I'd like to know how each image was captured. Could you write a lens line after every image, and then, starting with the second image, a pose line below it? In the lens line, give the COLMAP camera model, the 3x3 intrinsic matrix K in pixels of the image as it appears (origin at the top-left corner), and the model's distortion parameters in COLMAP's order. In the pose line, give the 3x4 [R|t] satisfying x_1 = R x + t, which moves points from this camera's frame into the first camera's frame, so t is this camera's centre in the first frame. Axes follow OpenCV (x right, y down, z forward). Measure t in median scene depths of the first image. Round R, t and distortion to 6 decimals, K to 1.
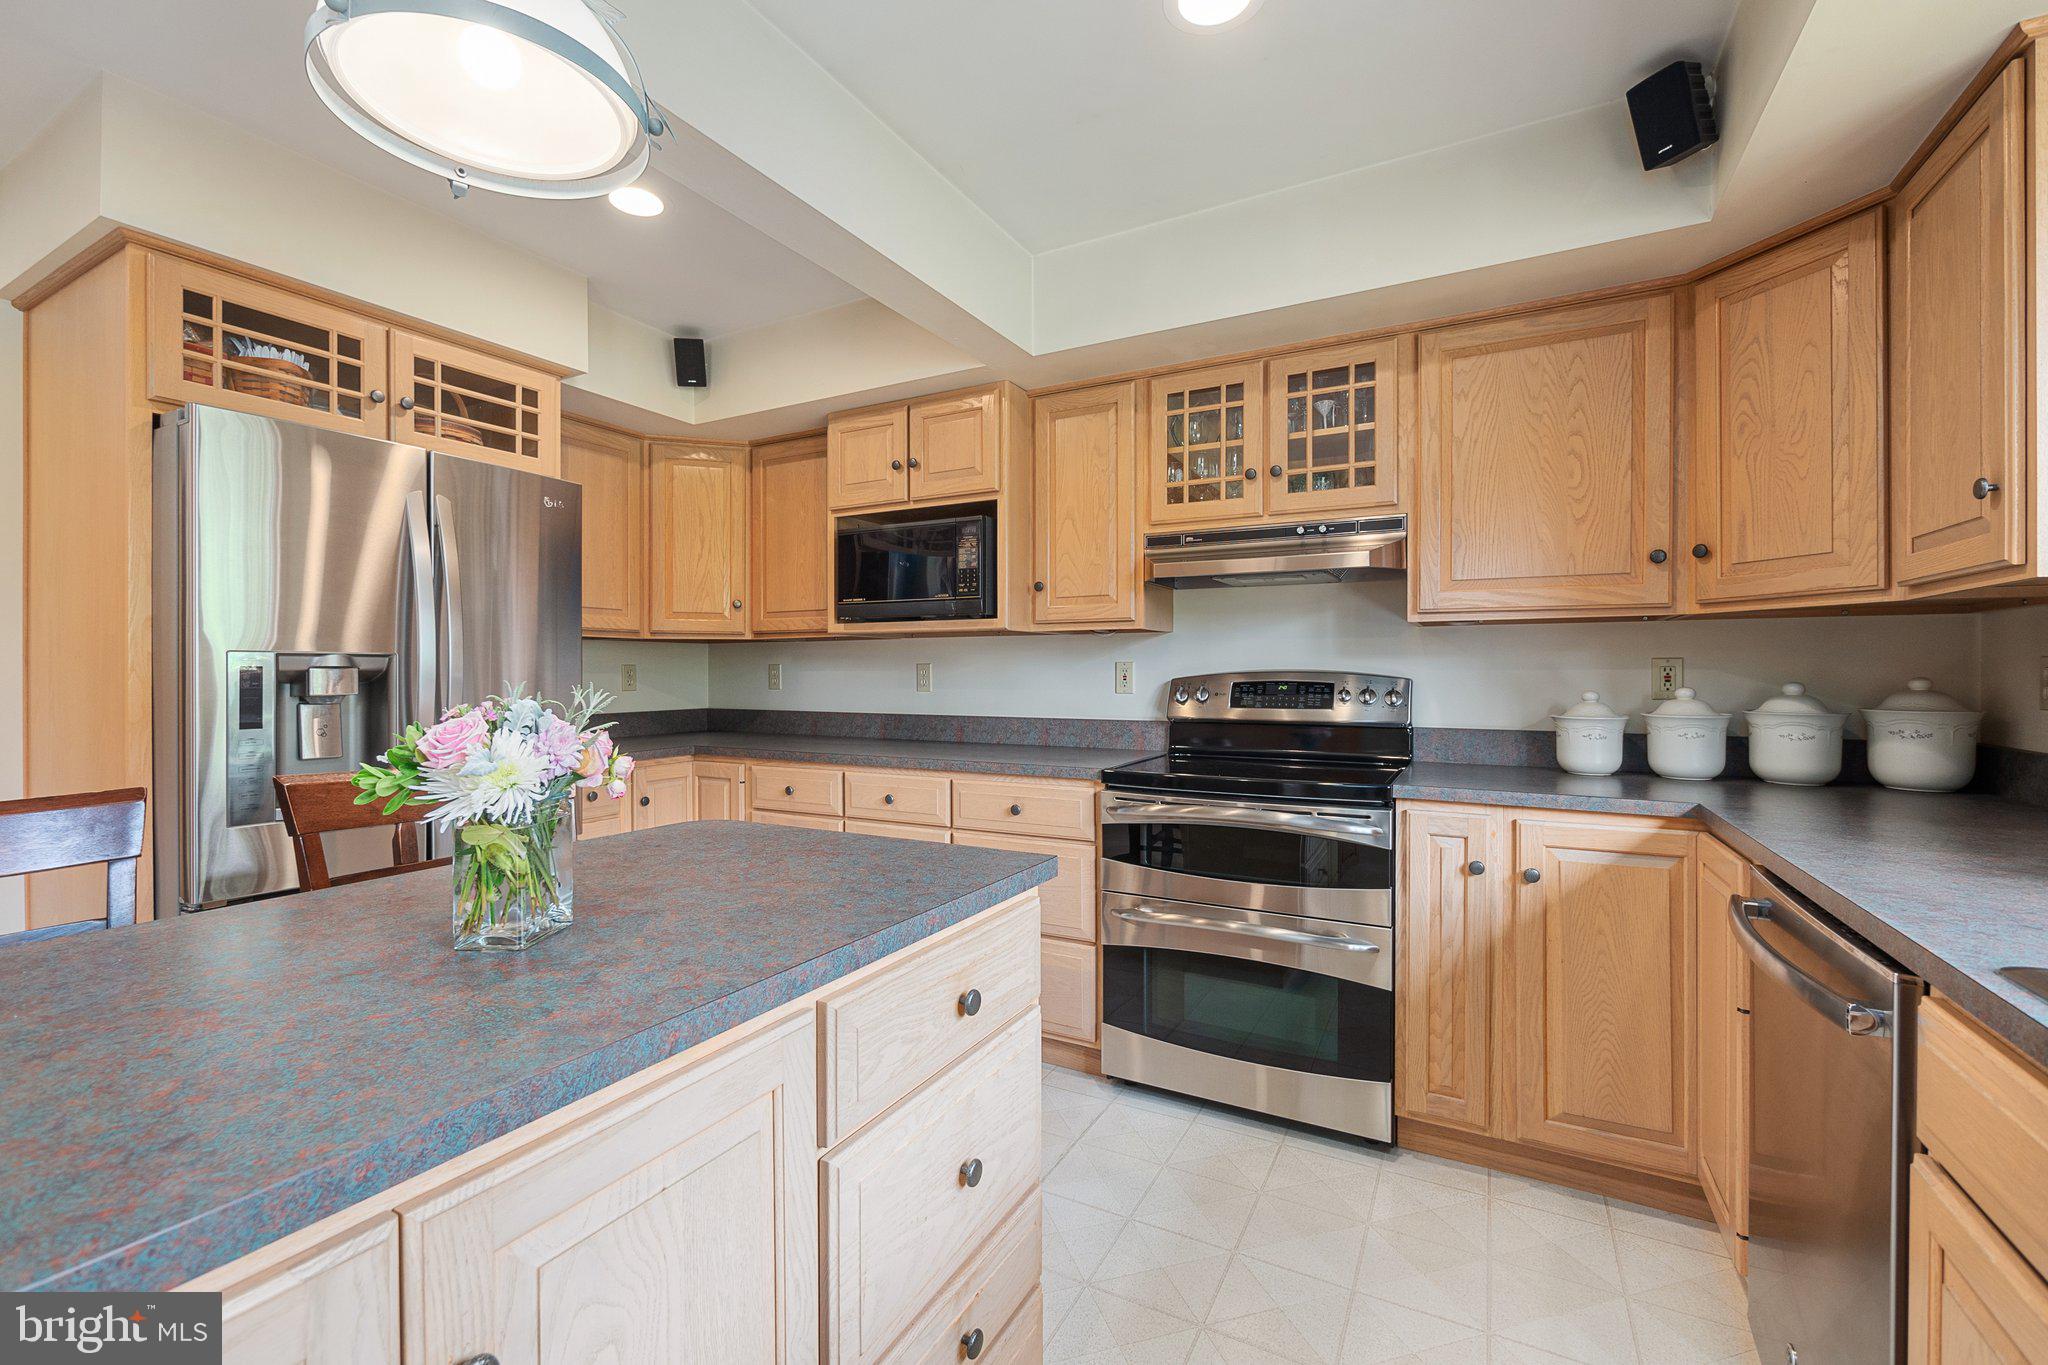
lens RADIAL K [[870.4, 0, 1019.1], [0, 870.4, 678.4], [0, 0, 1]] dist [-0.009345, 0.001232]
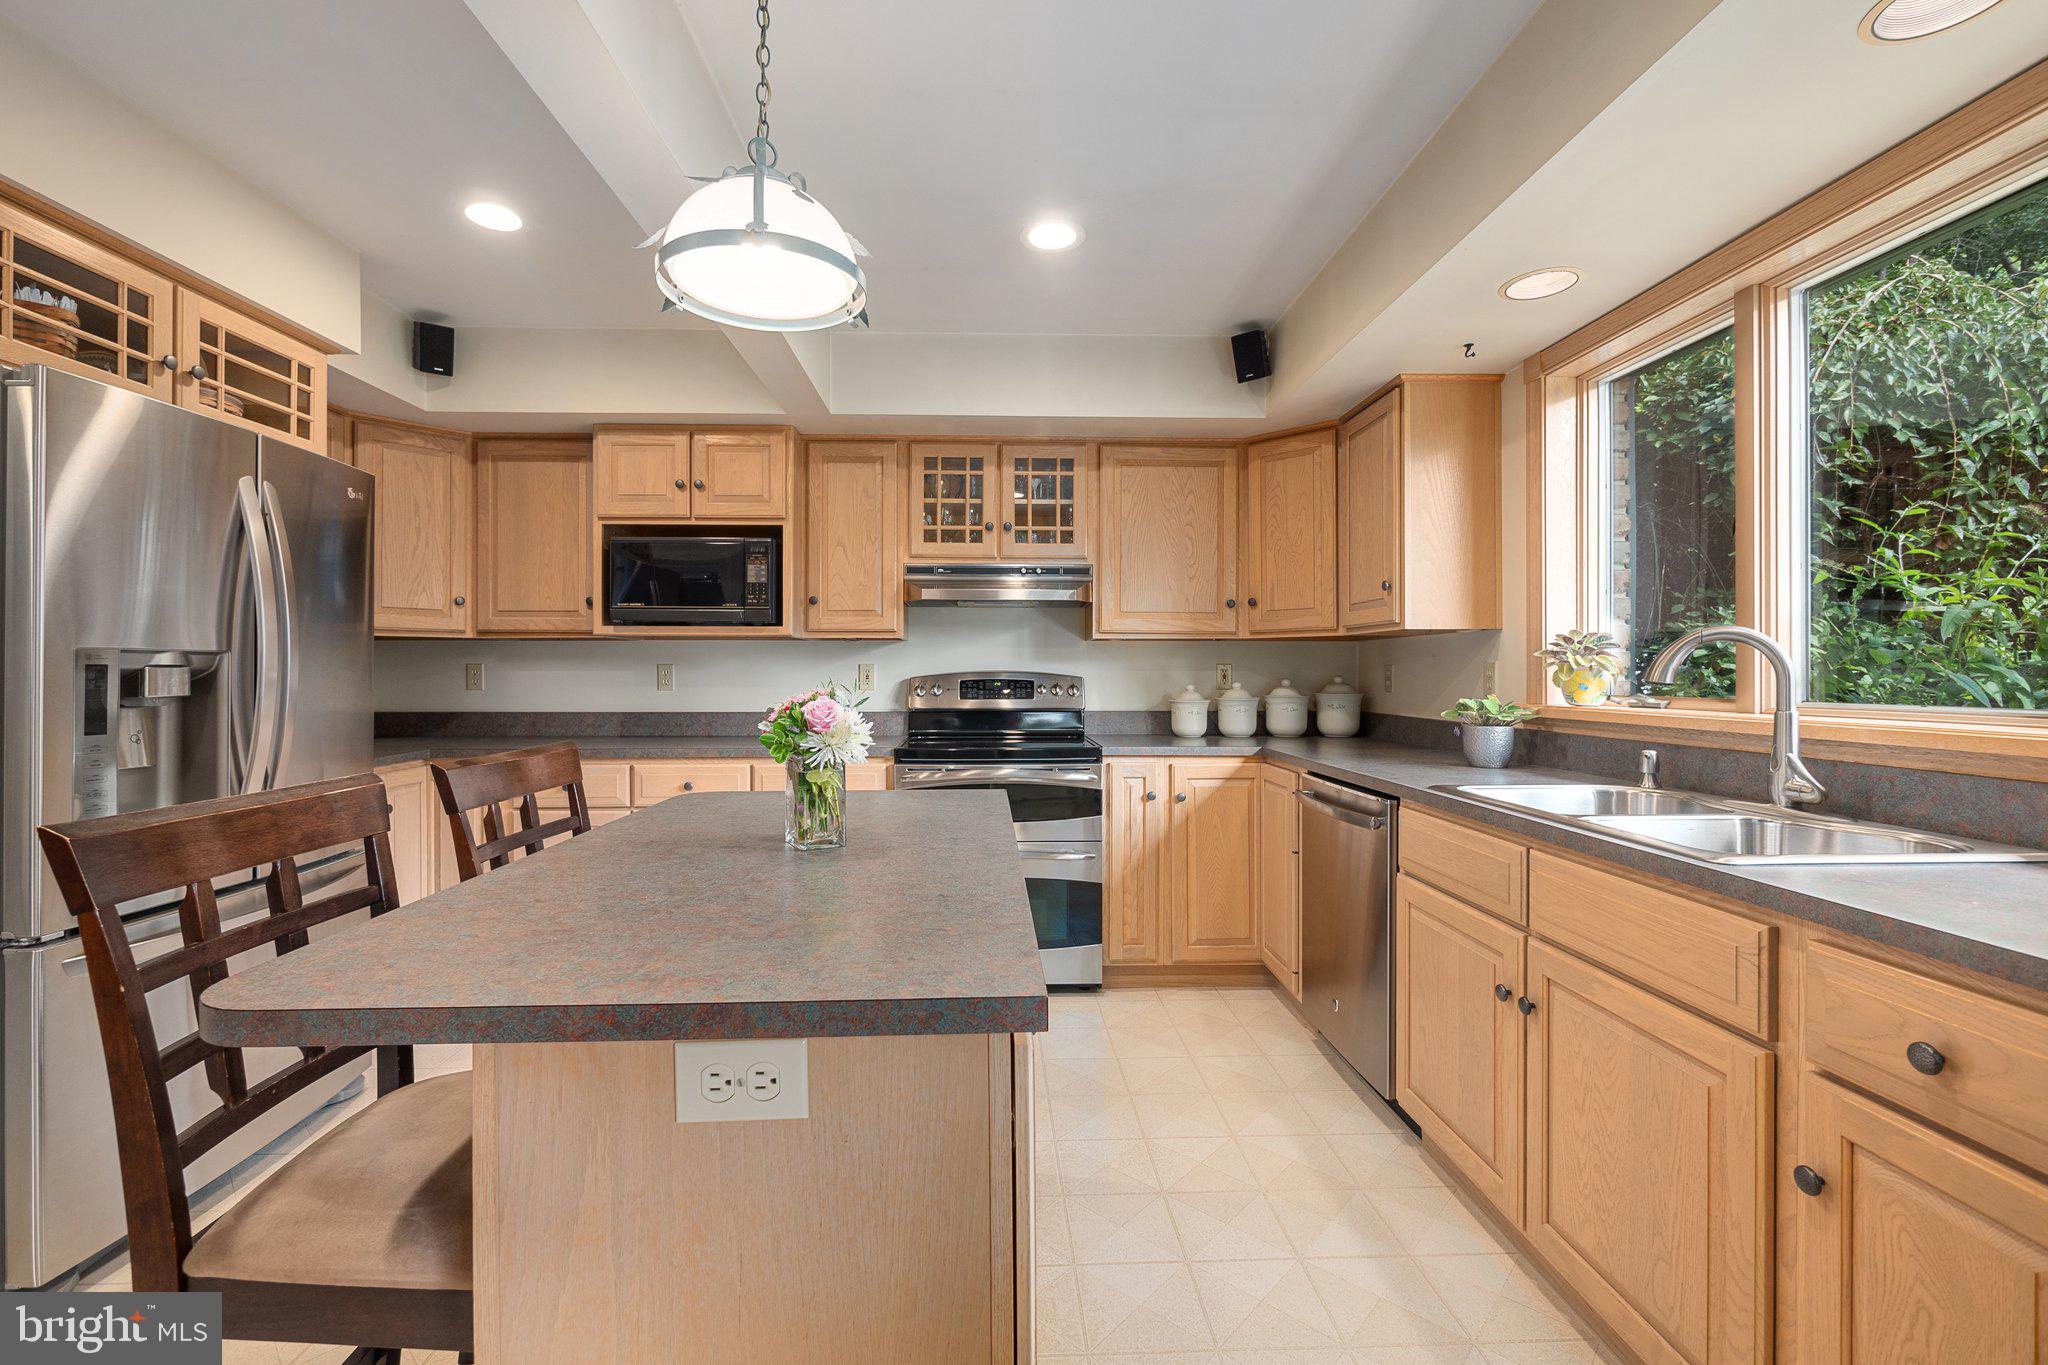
lens RADIAL K [[870.4, 0, 1023.2], [0, 870.4, 676.0], [0, 0, 1]] dist [-0.009345, 0.001232]
pose [[0.854277, -0.001004, 0.519818, -0.425038], [0.002738, 0.999993, -0.002568, 0.002173], [-0.519812, 0.003617, 0.854273, -0.202549]]
